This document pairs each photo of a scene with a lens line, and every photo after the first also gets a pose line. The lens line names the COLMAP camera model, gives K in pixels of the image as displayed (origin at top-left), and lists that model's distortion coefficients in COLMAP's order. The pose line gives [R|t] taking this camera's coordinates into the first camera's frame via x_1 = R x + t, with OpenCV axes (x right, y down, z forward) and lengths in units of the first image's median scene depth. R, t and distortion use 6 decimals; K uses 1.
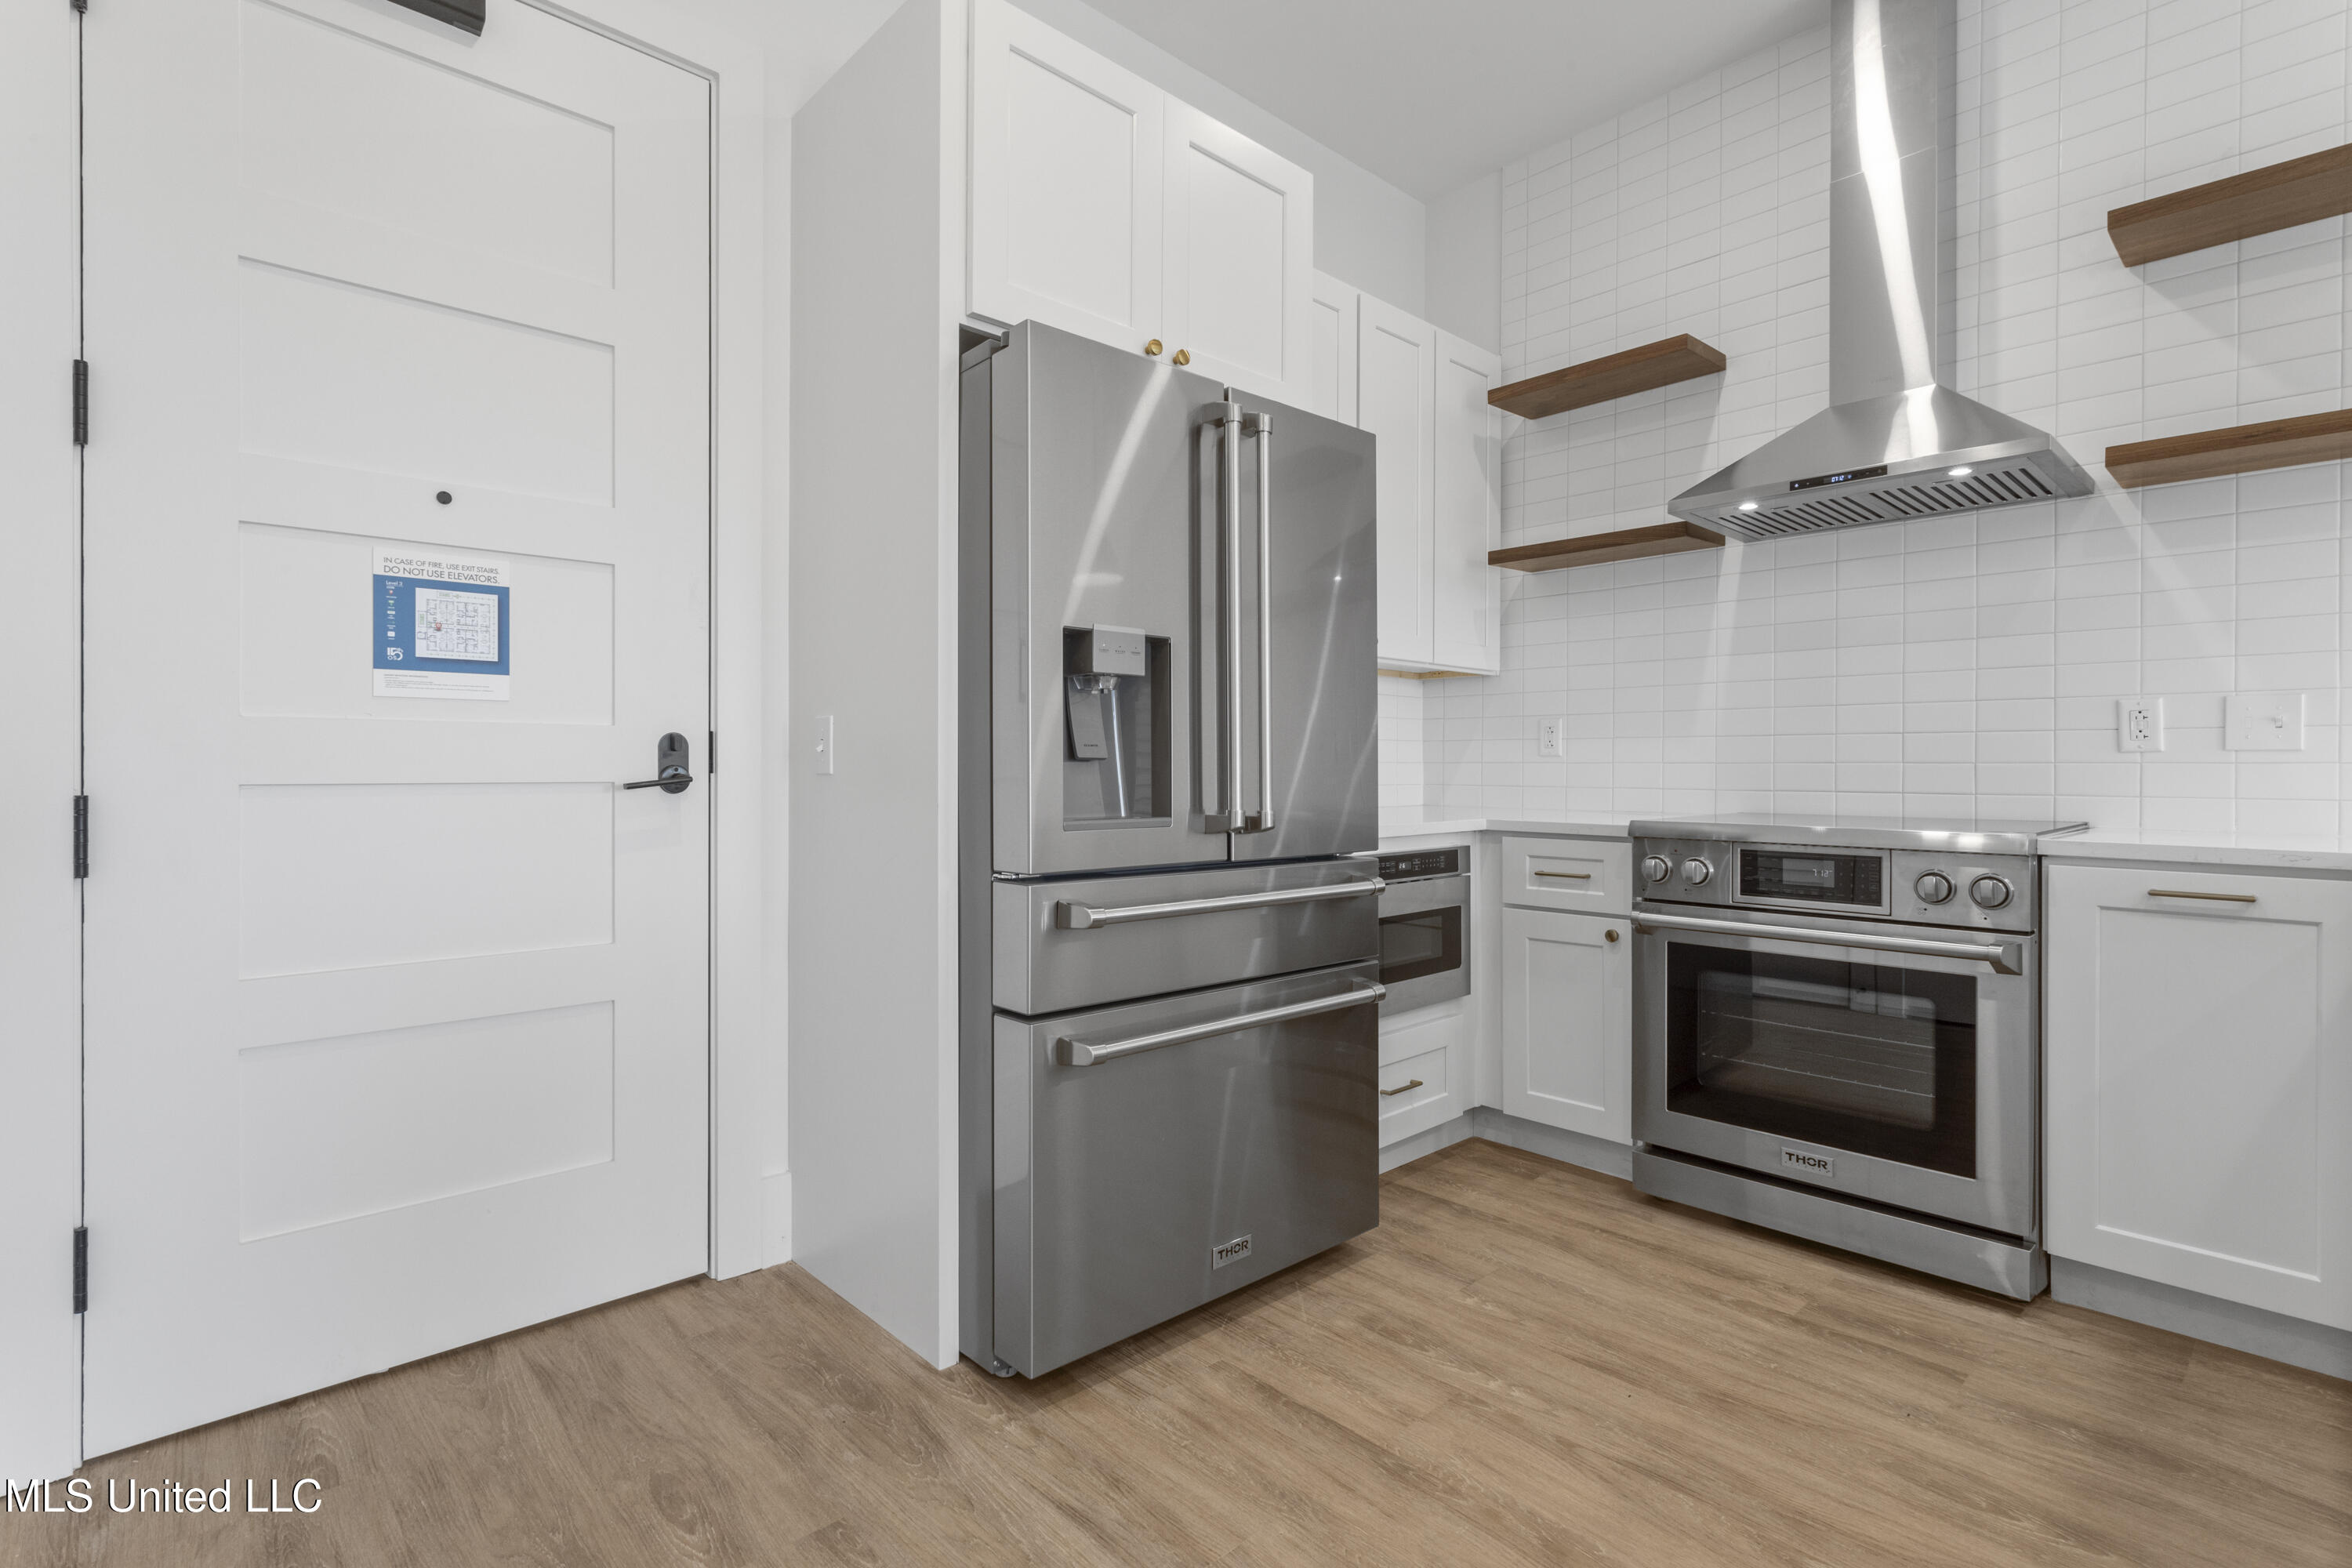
lens RADIAL K [[1105.4, 0, 1168.1], [0, 1105.4, 771.8], [0, 0, 1]] dist [-0.001023, 0.001625]
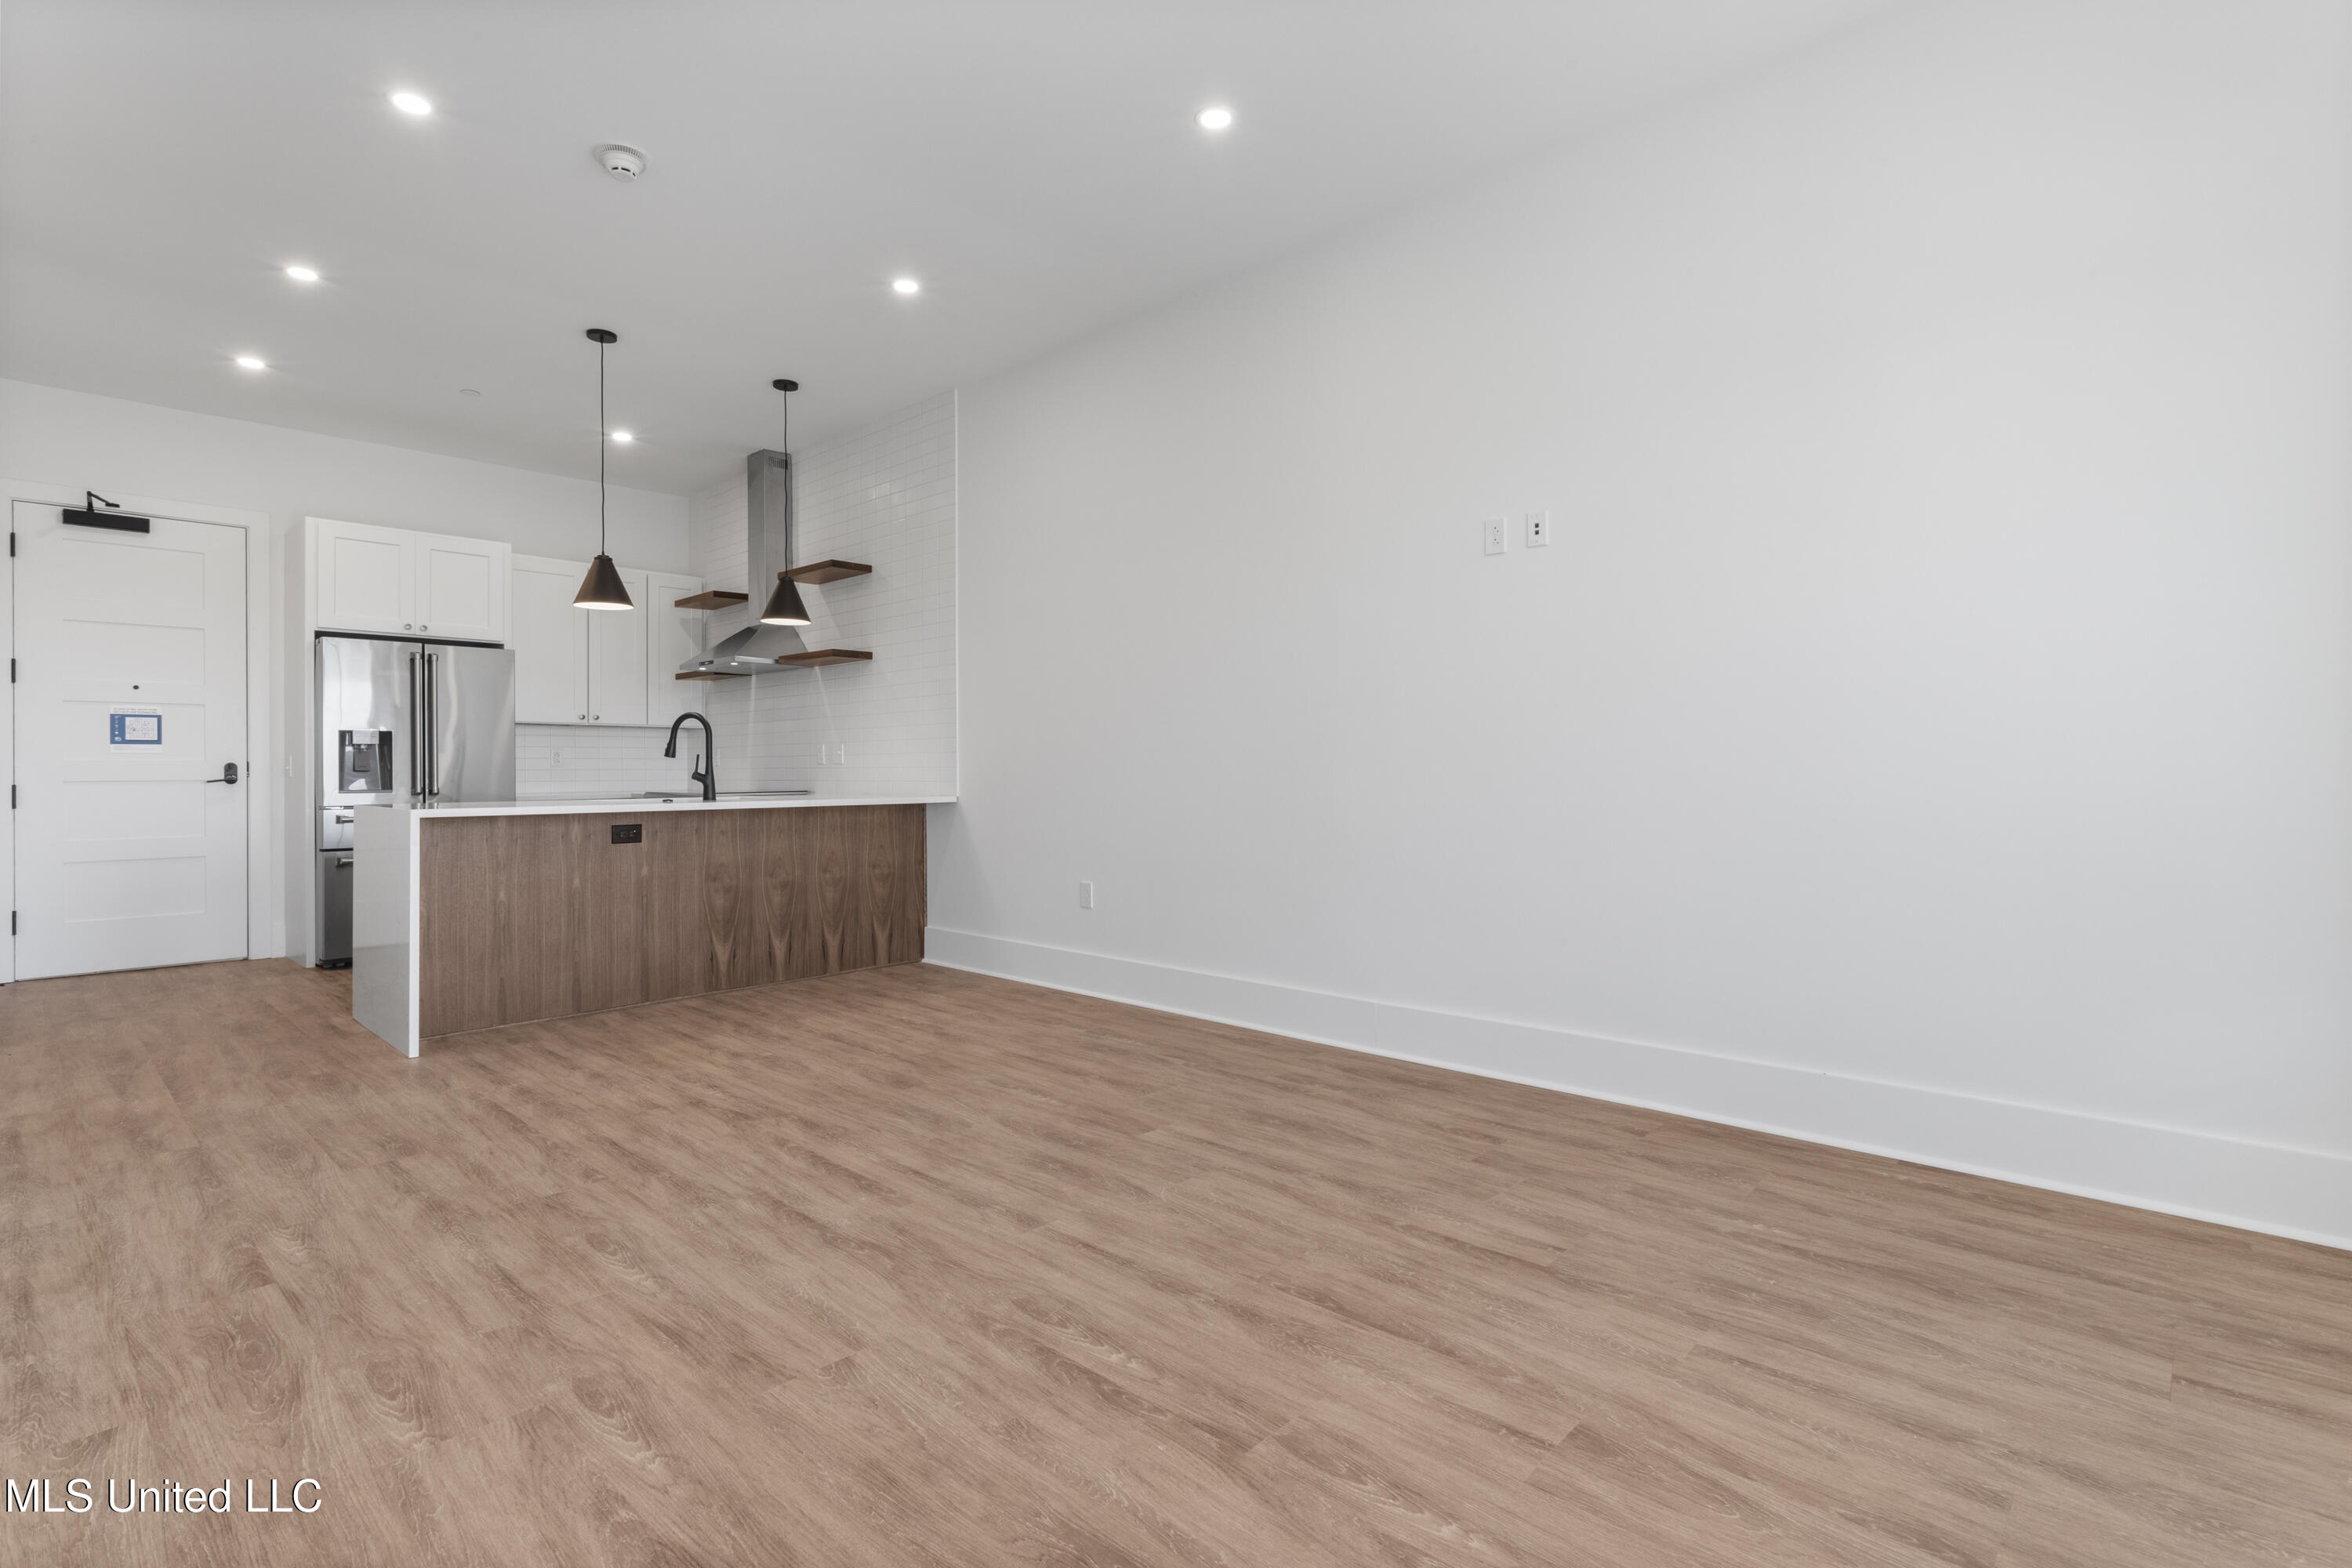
lens RADIAL K [[1106.5, 0, 1171.3], [0, 1106.5, 772.6], [0, 0, 1]] dist [-0.000258, 0.000367]
pose [[0.996877, -0.008498, 0.078508, 1.734608], [0.008566, 0.999963, -0.000525, 0.012120], [-0.078500, 0.001195, 0.996913, -2.015519]]
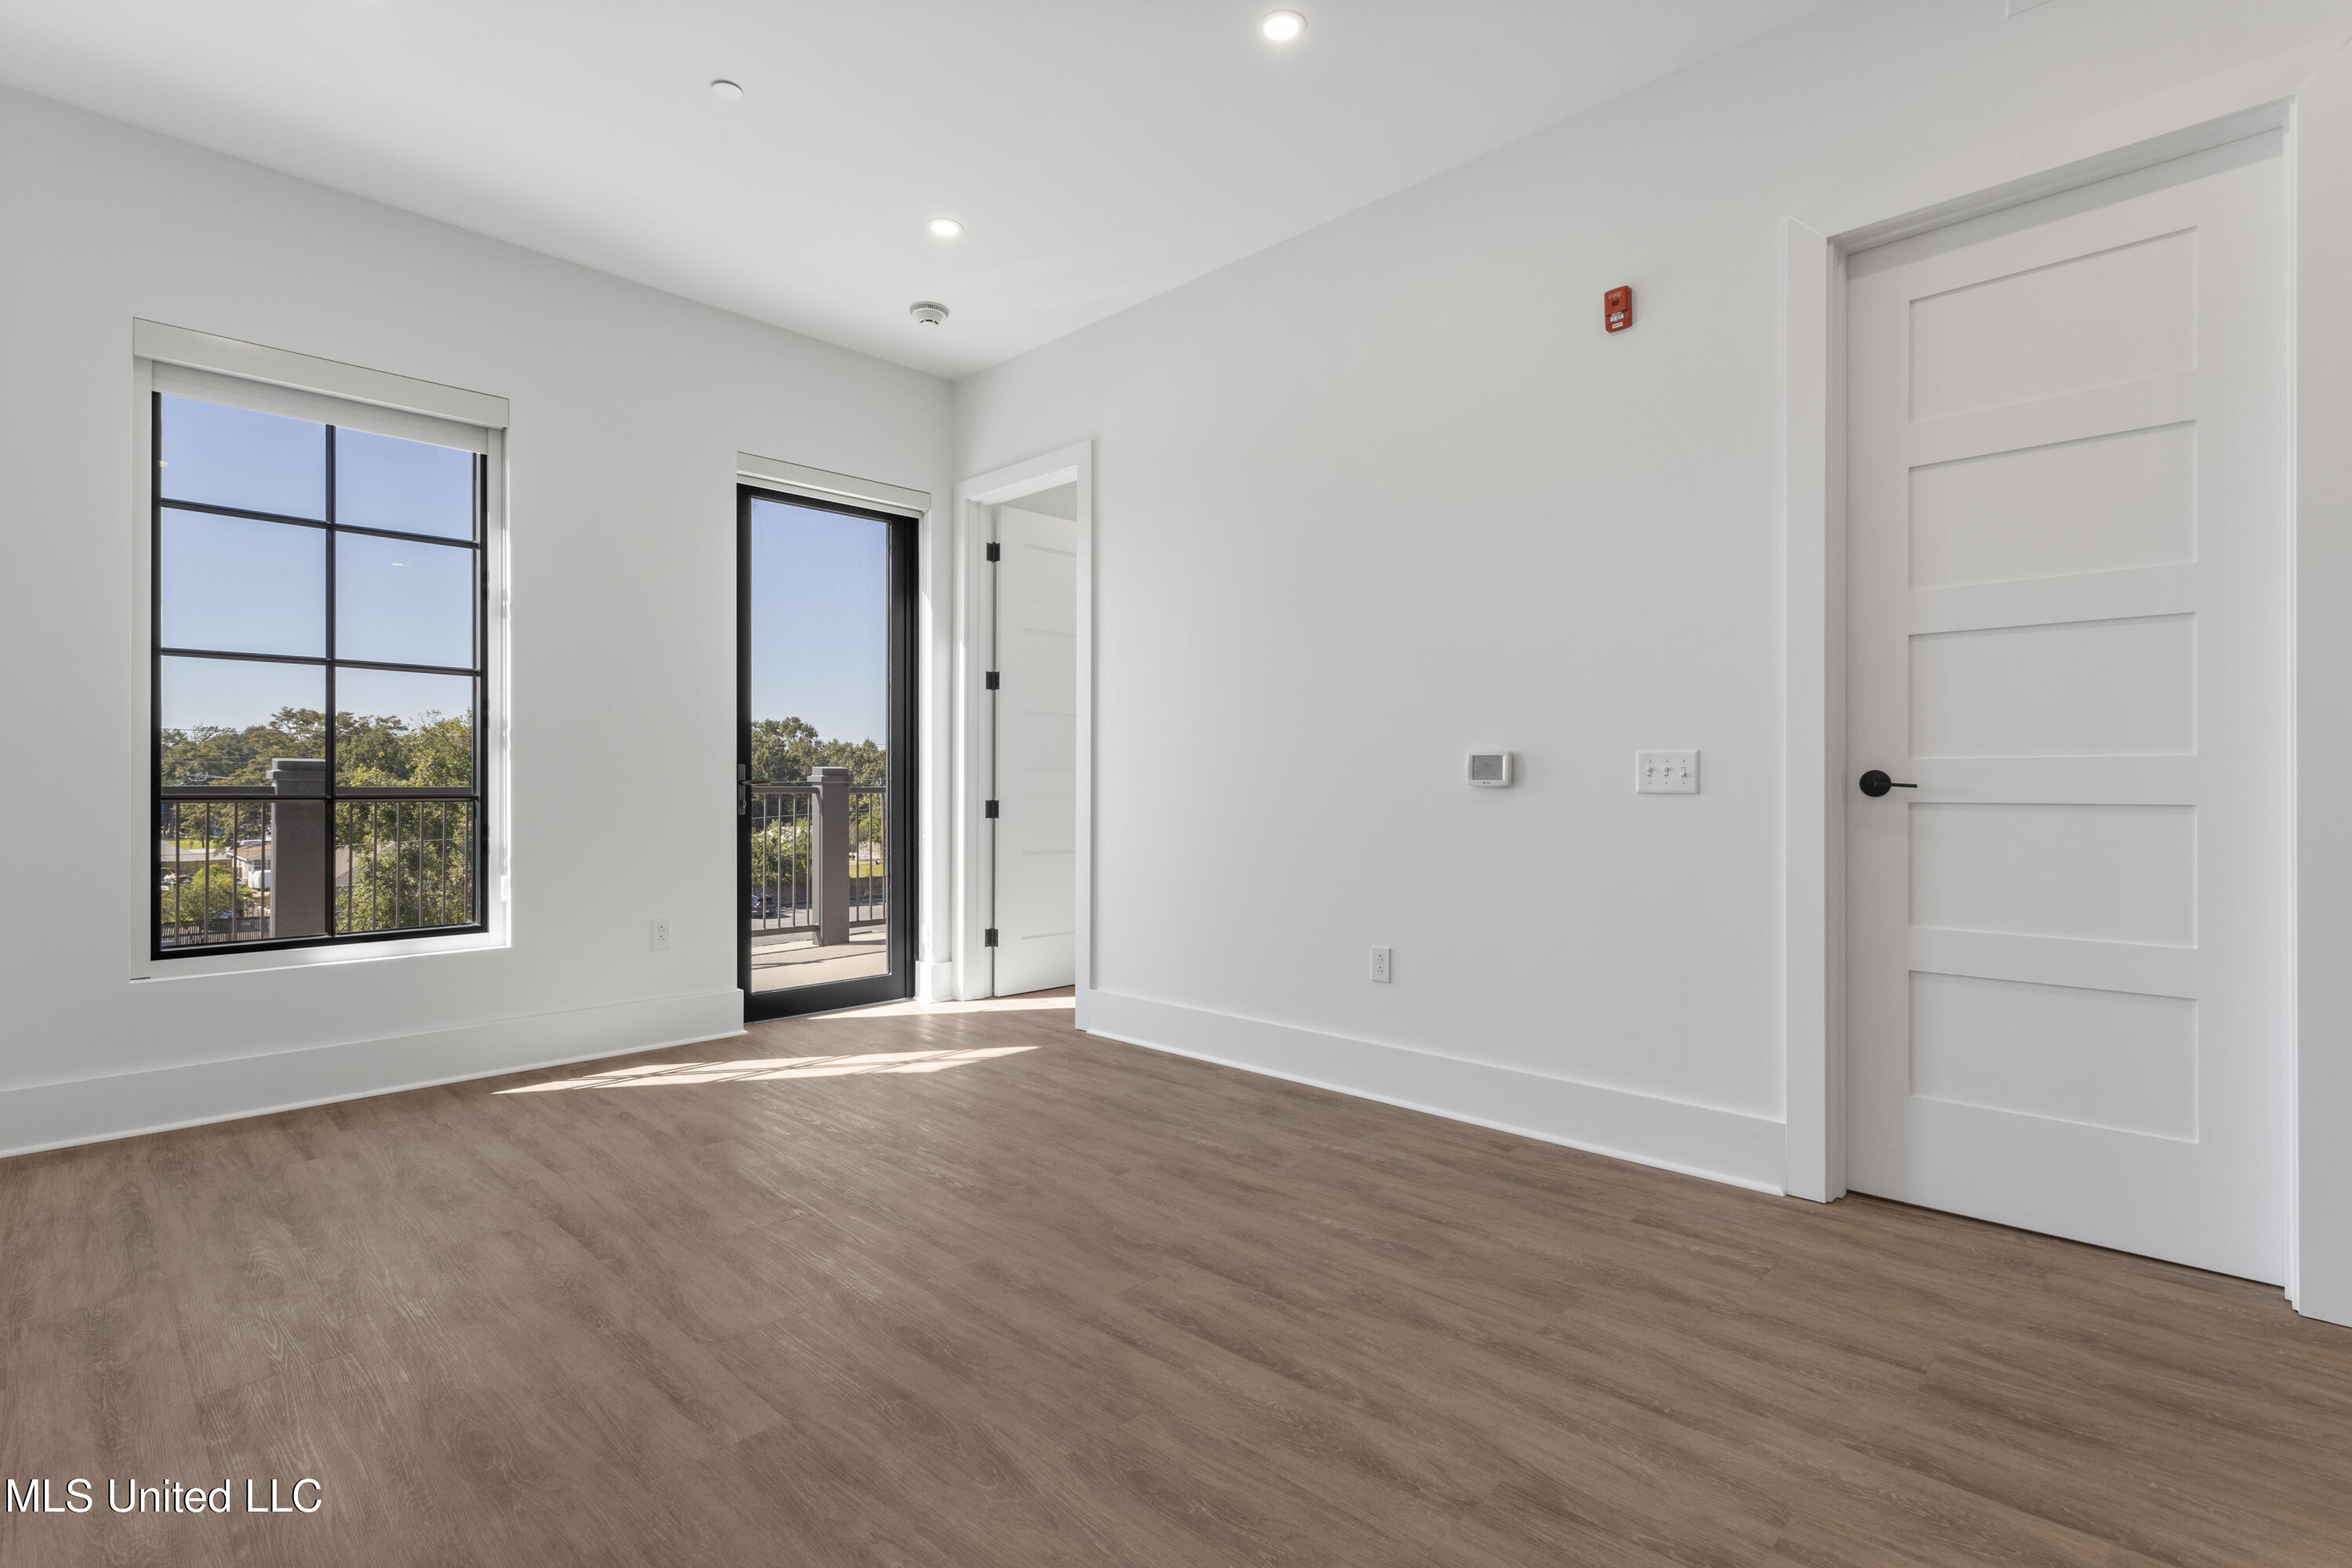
lens RADIAL K [[1106.4, 0, 1171.8], [0, 1106.4, 784.8], [0, 0, 1]] dist [-0.000726, 0.000712]
pose [[-0.998064, -0.002542, -0.062142, 1.556493], [-0.002899, 0.999980, 0.005651, -0.006689], [0.062127, 0.005820, -0.998051, 0.297569]]
